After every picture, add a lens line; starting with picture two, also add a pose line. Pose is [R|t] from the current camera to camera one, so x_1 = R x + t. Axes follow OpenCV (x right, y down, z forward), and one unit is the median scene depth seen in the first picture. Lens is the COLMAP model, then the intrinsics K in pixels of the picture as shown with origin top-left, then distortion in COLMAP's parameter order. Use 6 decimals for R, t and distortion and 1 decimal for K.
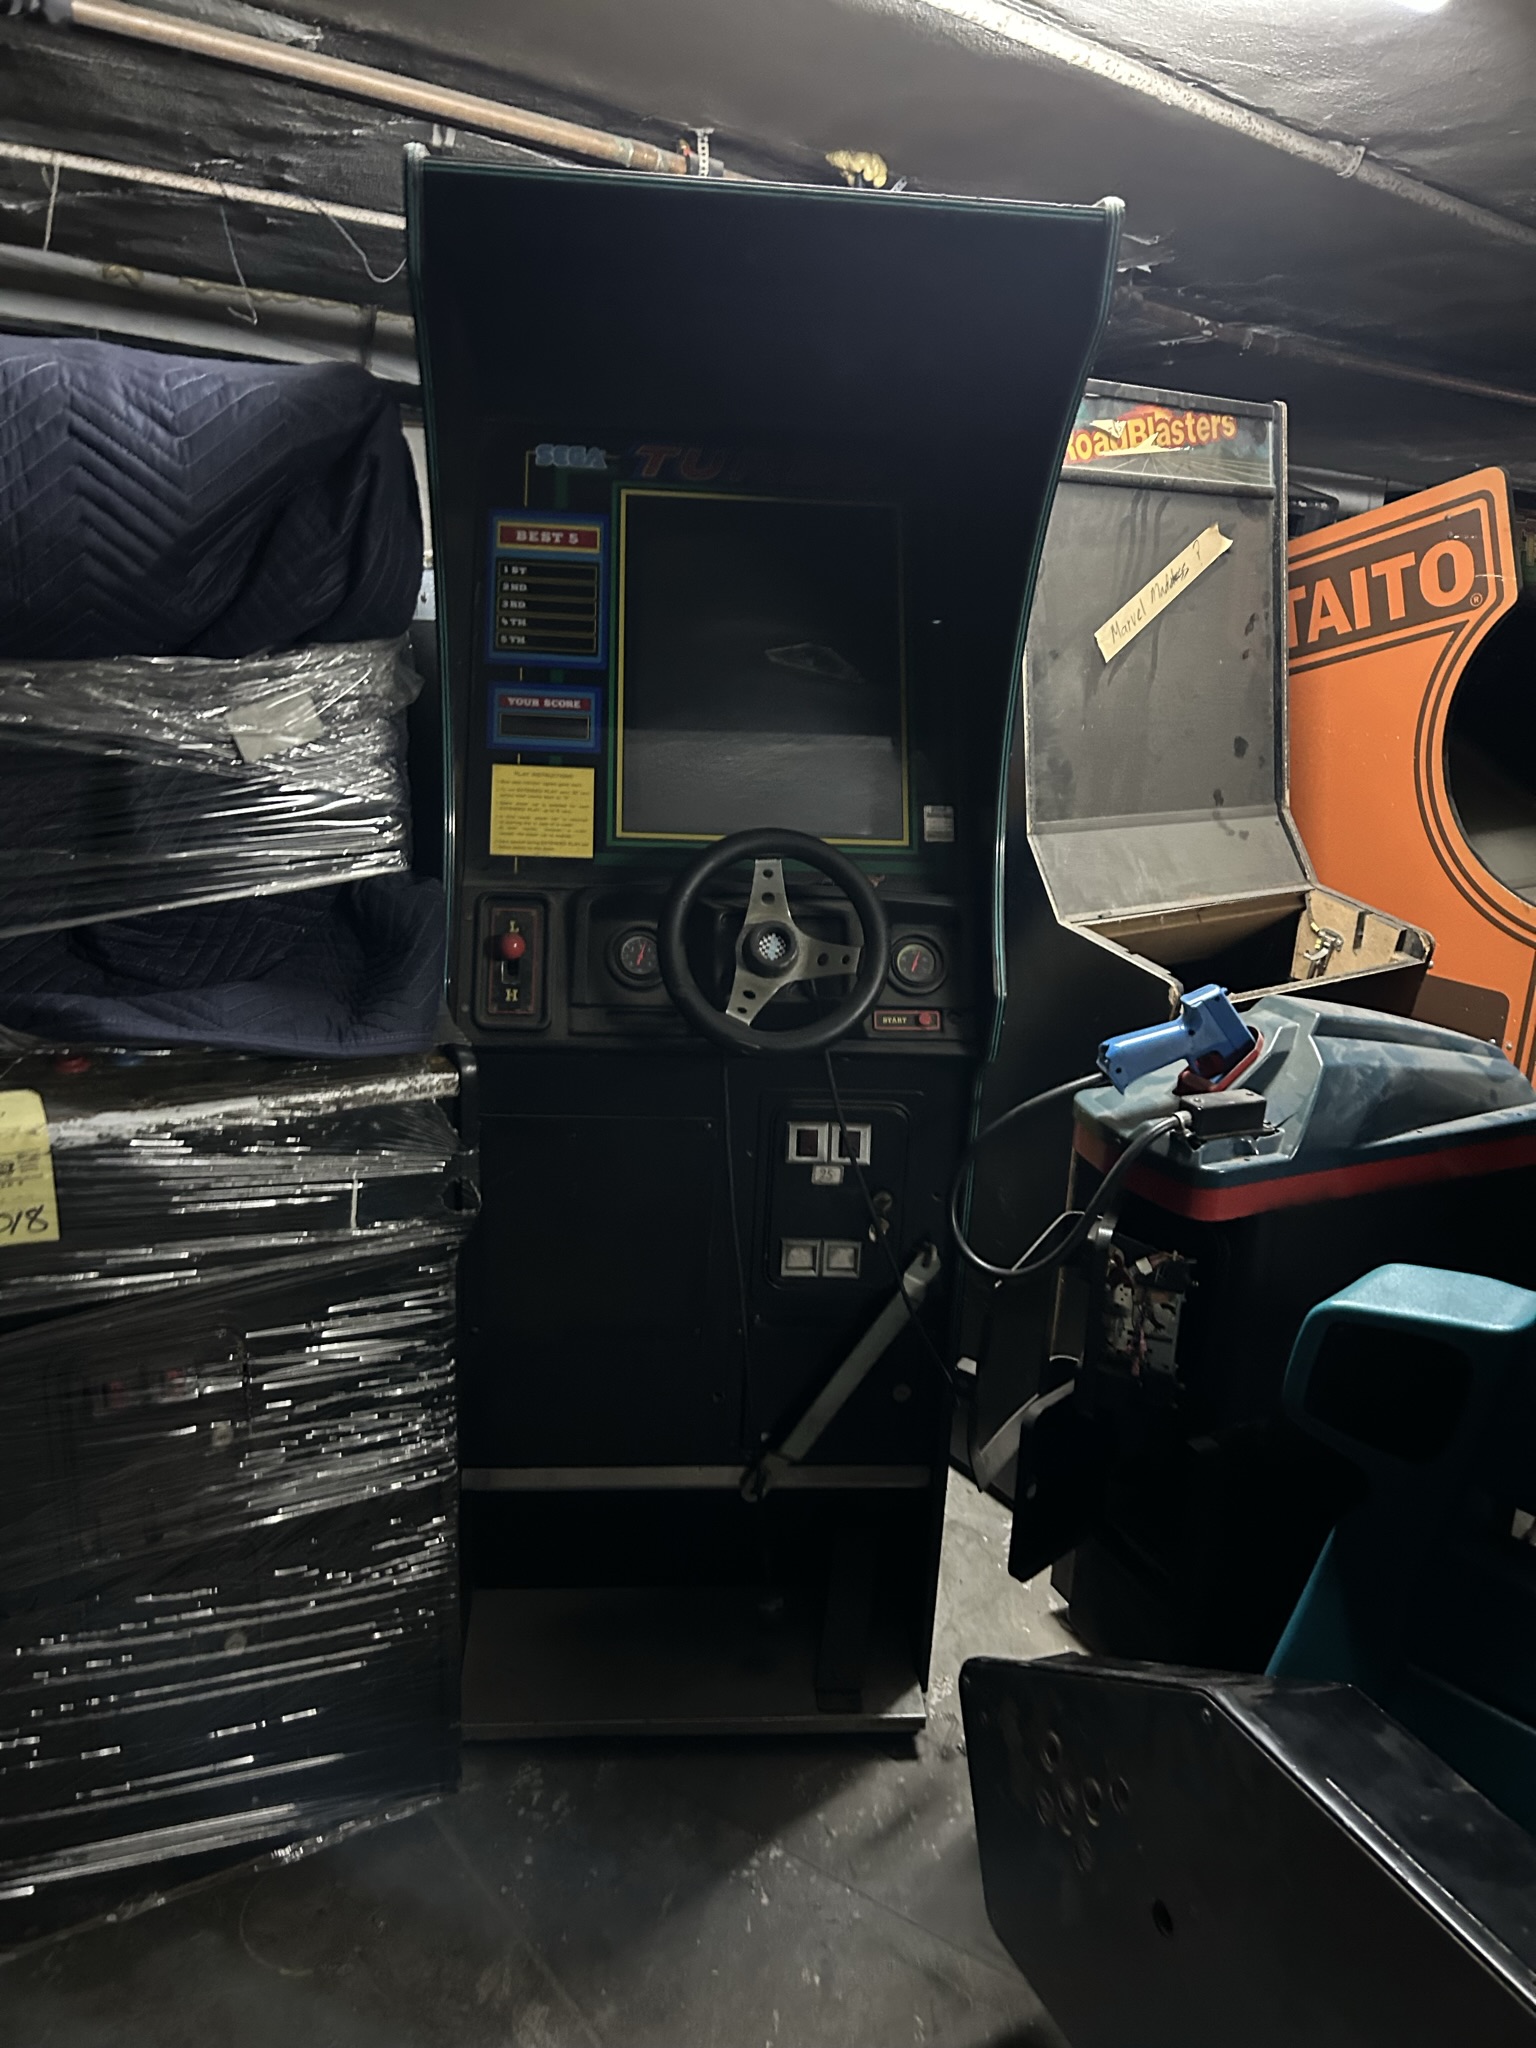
lens RADIAL K [[1513.1, 0, 769.9], [0, 1513.1, 1009.4], [0, 0, 1]] dist [0.055091, -0.054179]
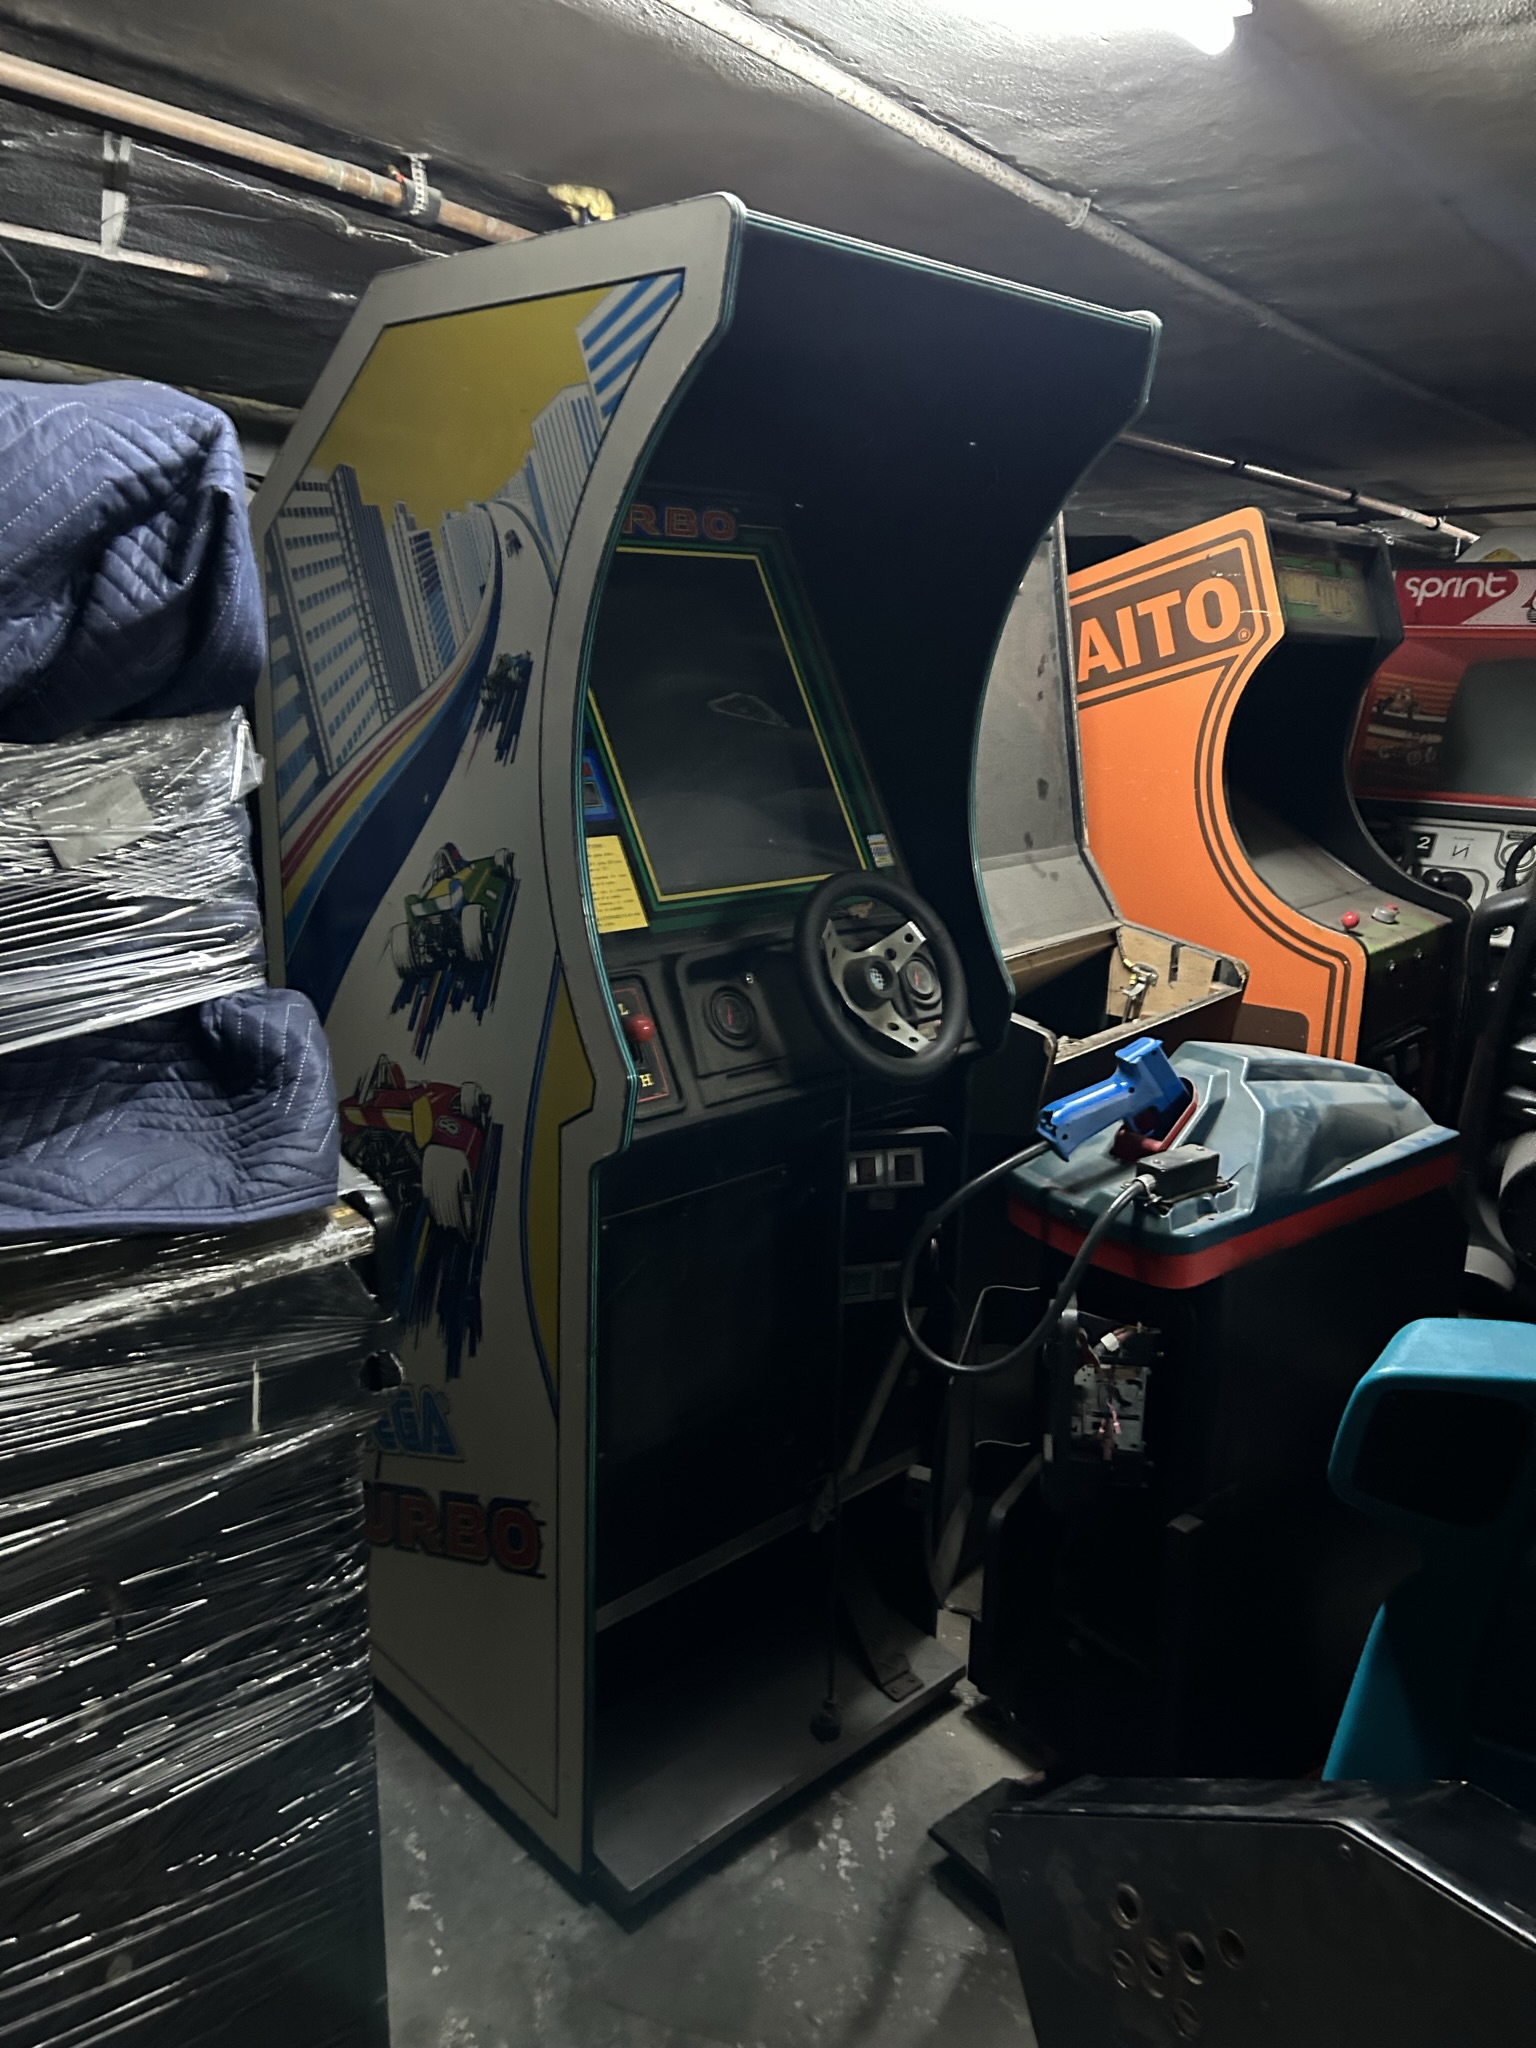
lens RADIAL K [[1529.7, 0, 774.2], [0, 1529.7, 1011.9], [0, 0, 1]] dist [0.037186, -0.032883]
pose [[0.971509, -0.082063, 0.222343, -0.103592], [0.089456, 0.995717, -0.023365, -0.021465], [-0.219473, 0.042589, 0.974688, 0.079975]]
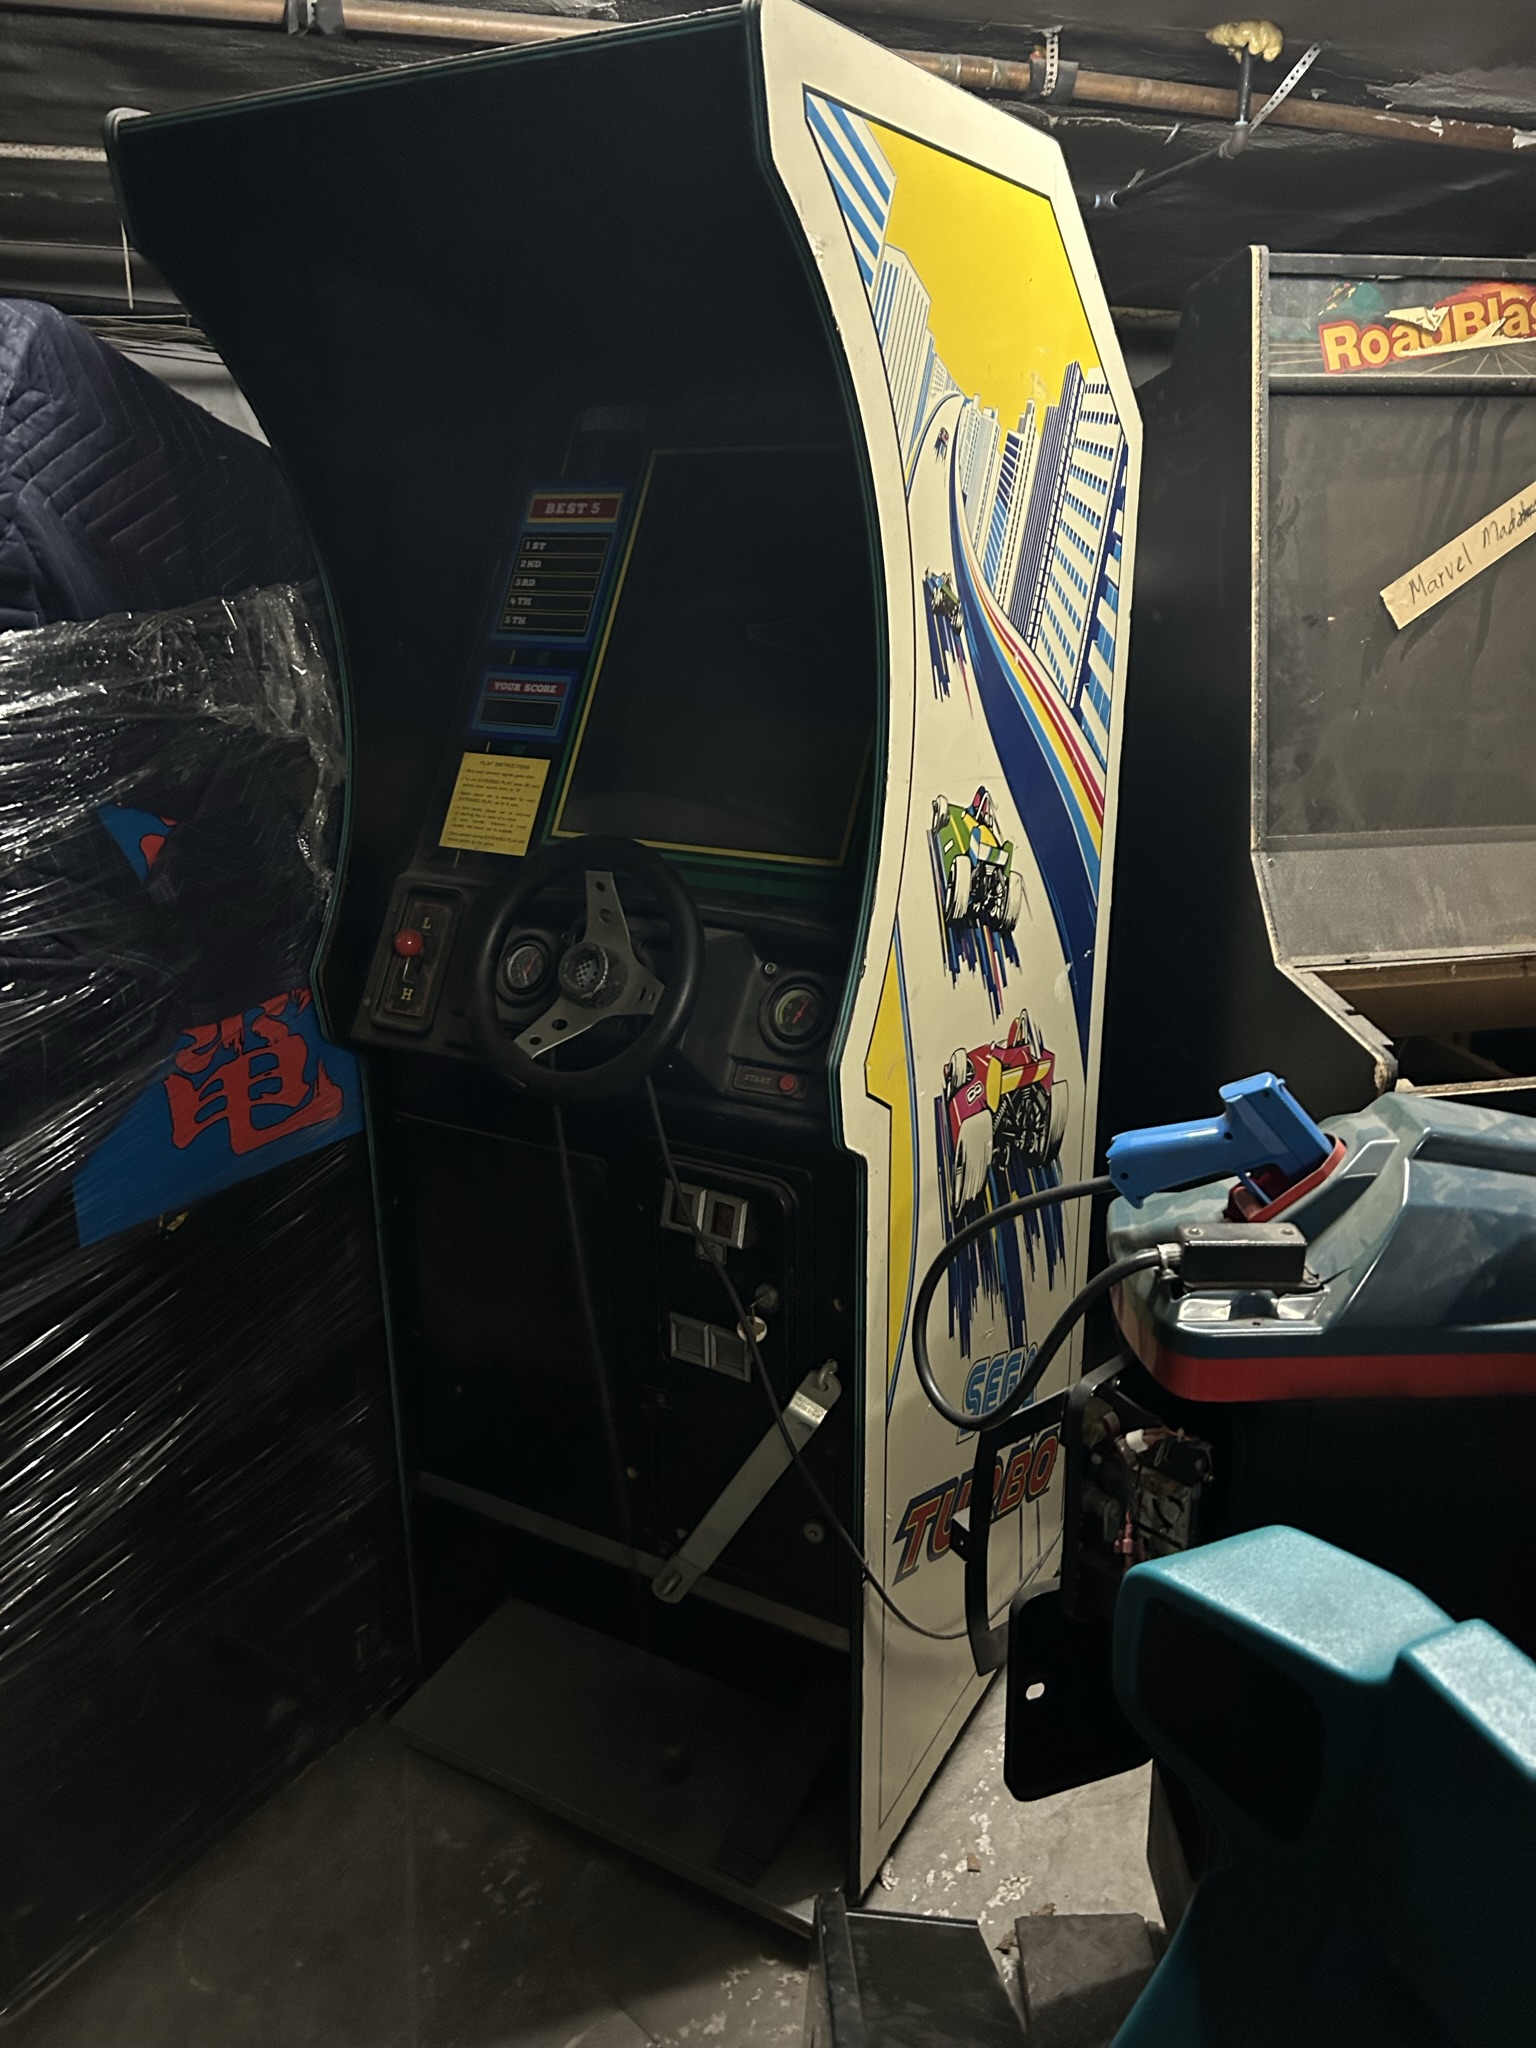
lens RADIAL K [[1529.7, 0, 774.2], [0, 1529.7, 1011.9], [0, 0, 1]] dist [0.037186, -0.032883]
pose [[0.910328, 0.075311, -0.406977, 0.261128], [-0.070948, 0.997146, 0.025825, -0.033637], [0.407760, 0.005365, 0.913073, 0.165694]]
